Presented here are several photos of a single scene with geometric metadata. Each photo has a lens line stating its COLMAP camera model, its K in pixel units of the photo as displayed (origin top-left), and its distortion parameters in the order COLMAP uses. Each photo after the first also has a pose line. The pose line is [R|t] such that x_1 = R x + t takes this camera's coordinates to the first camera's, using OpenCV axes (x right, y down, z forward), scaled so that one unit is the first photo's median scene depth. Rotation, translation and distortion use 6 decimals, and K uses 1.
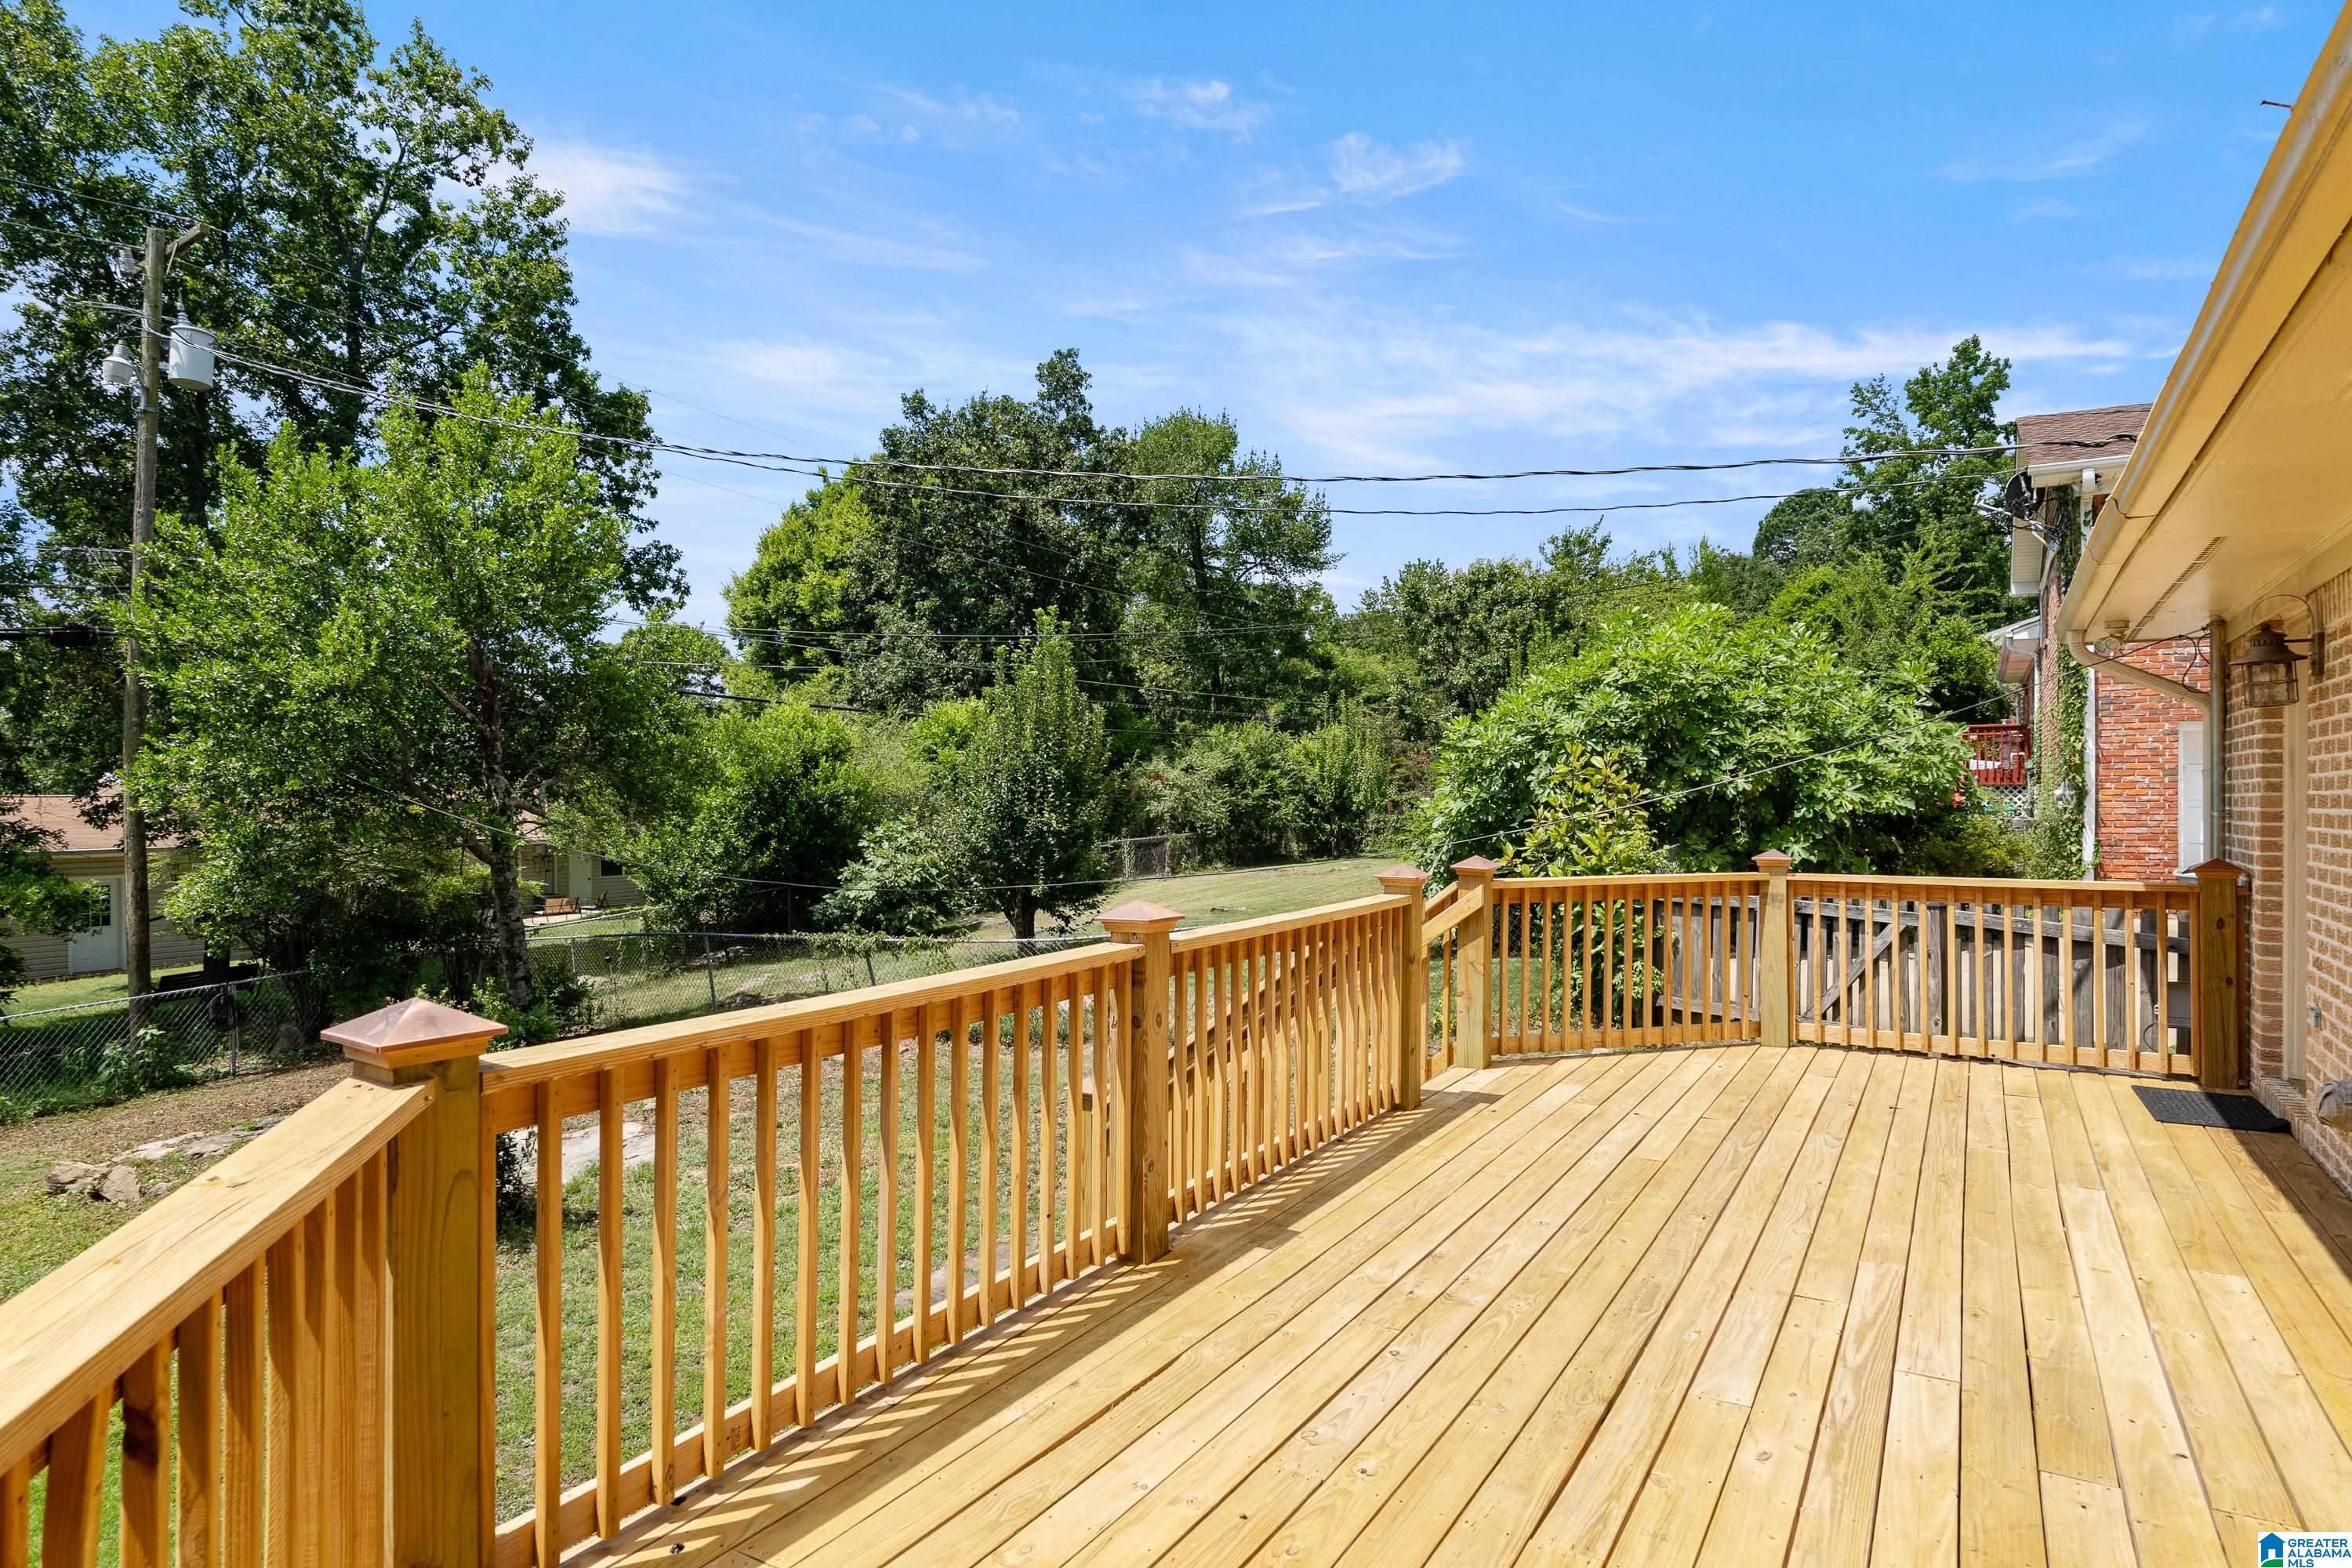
lens RADIAL K [[1330.6, 0, 1176.0], [0, 1330.6, 784.0], [0, 0, 1]] dist [0.000619, -0.013211]
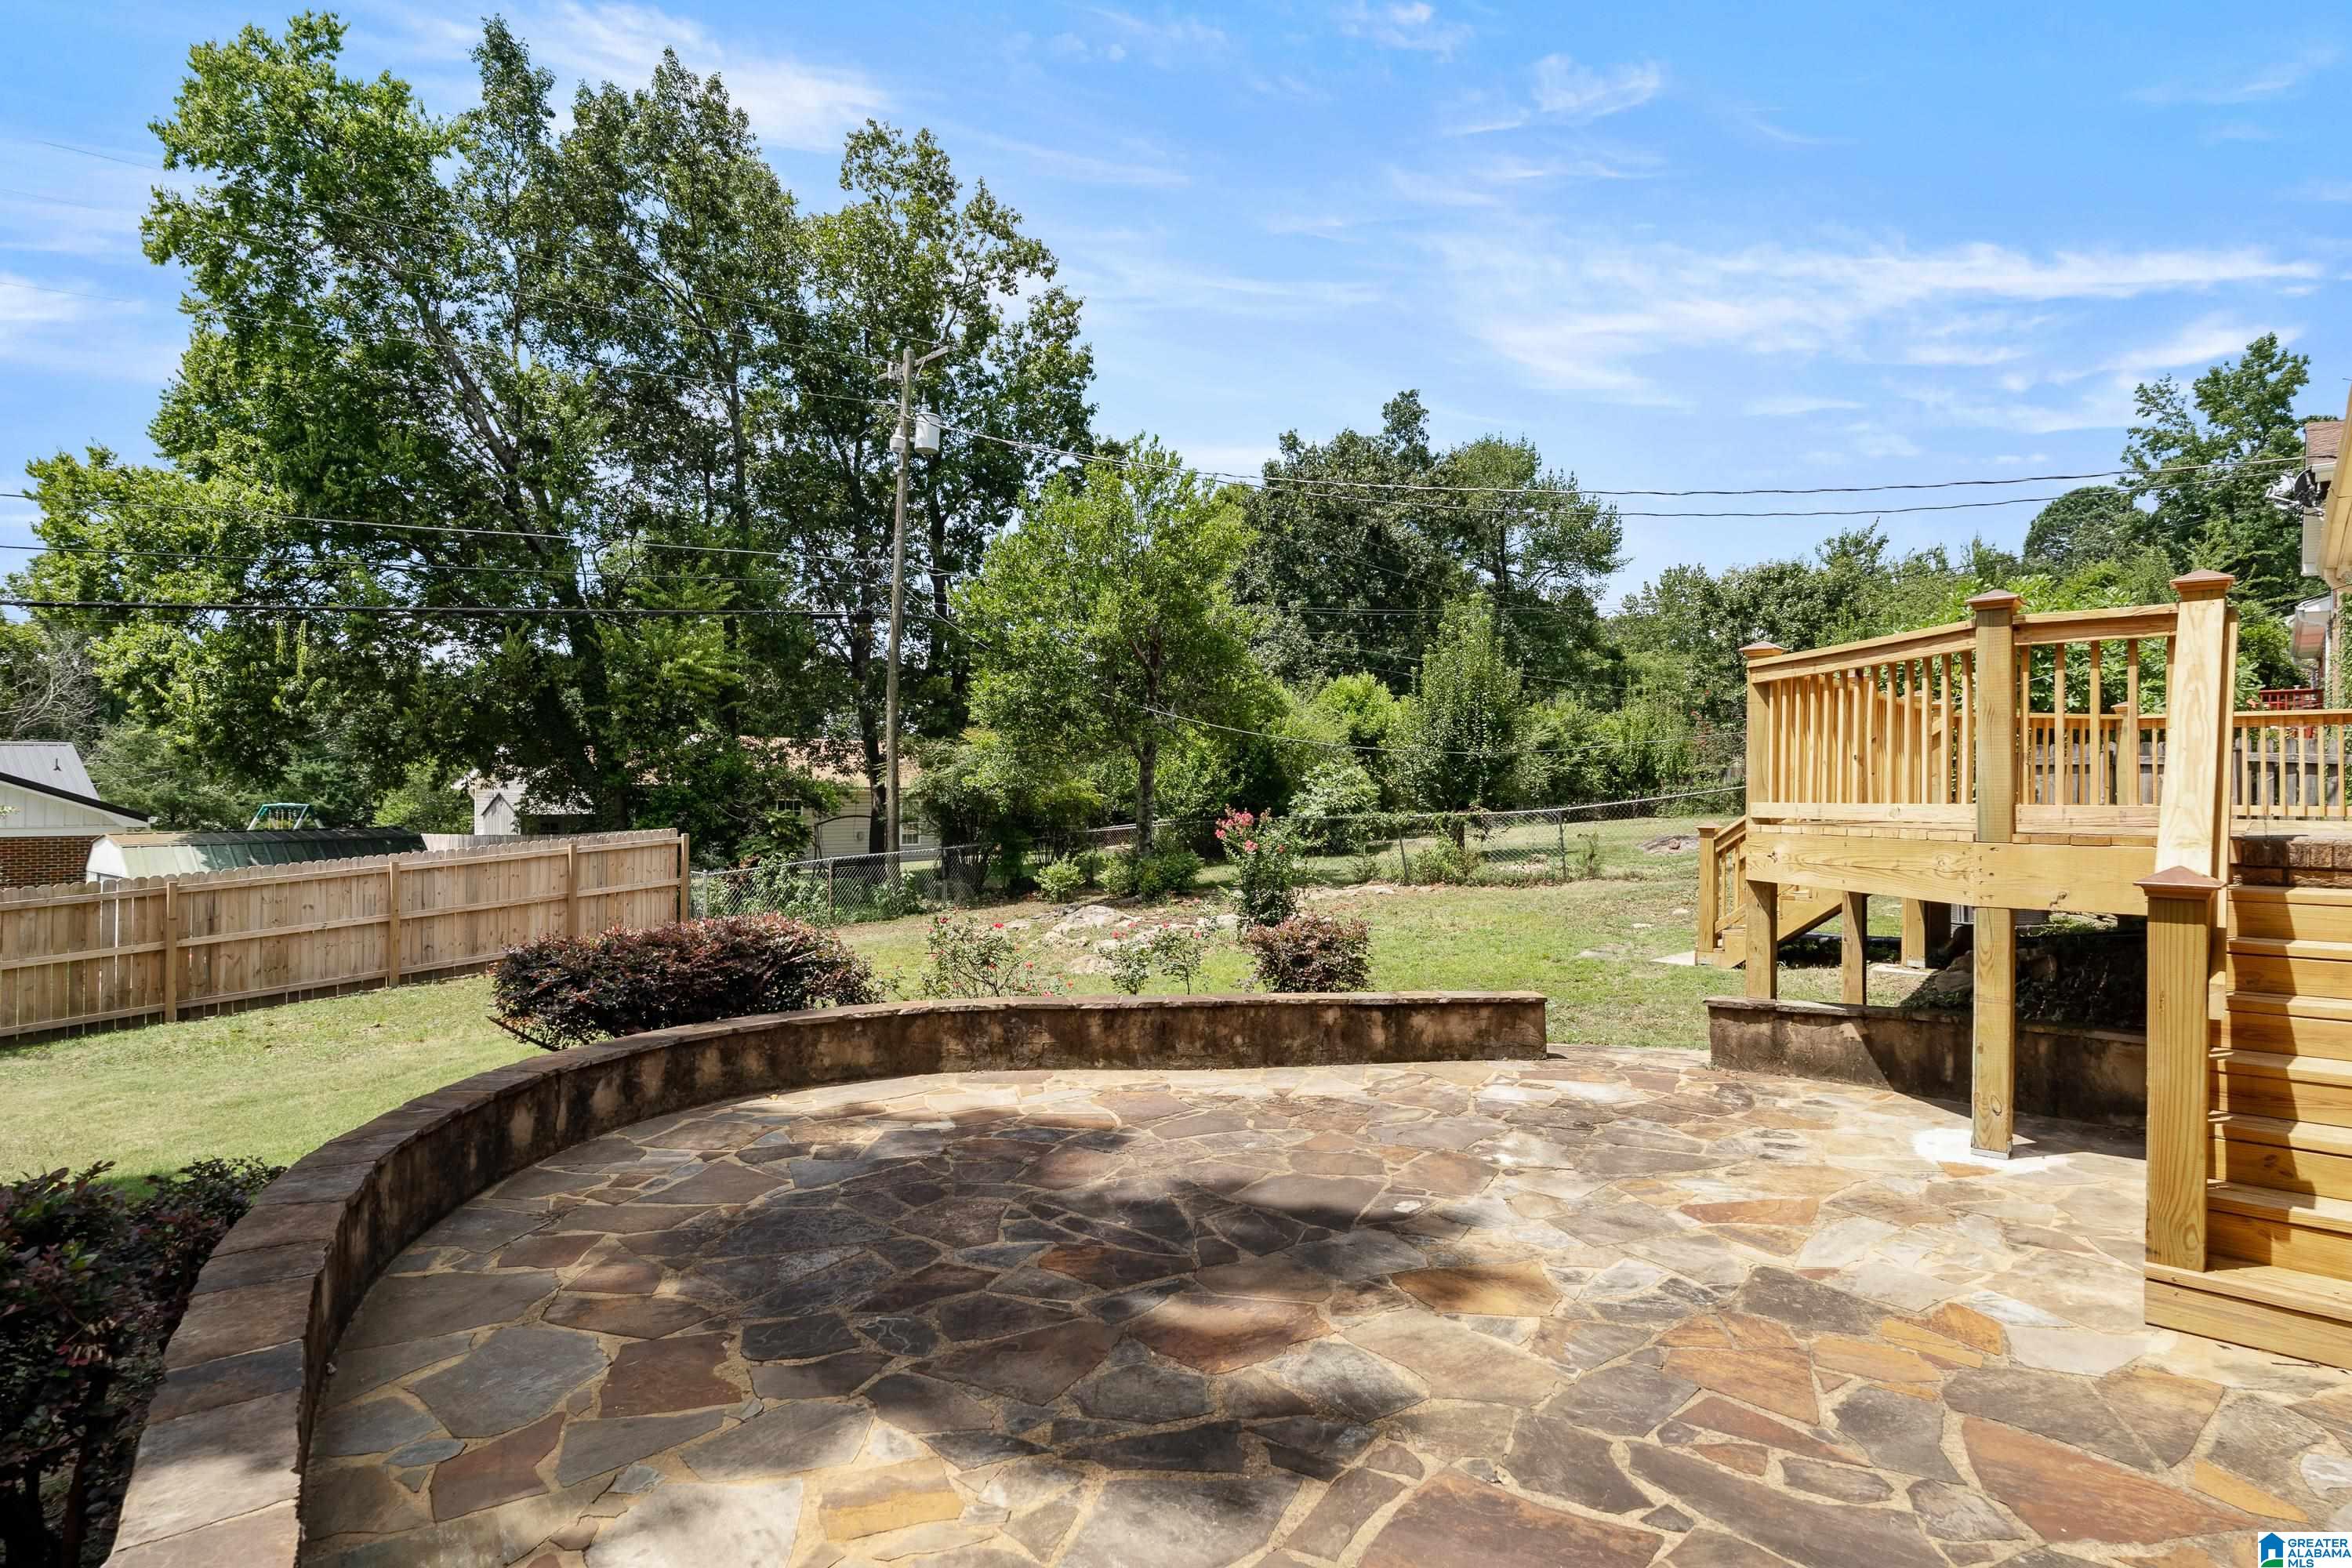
lens RADIAL K [[1245.8, 0, 1175.1], [0, 1245.8, 778.0], [0, 0, 1]] dist [-0.005325, -0.002561]
pose [[0.983343, 0.010312, -0.181466, -0.083303], [-0.011382, 0.999923, -0.004858, 0.031039], [0.181402, 0.006843, 0.983385, -0.141955]]
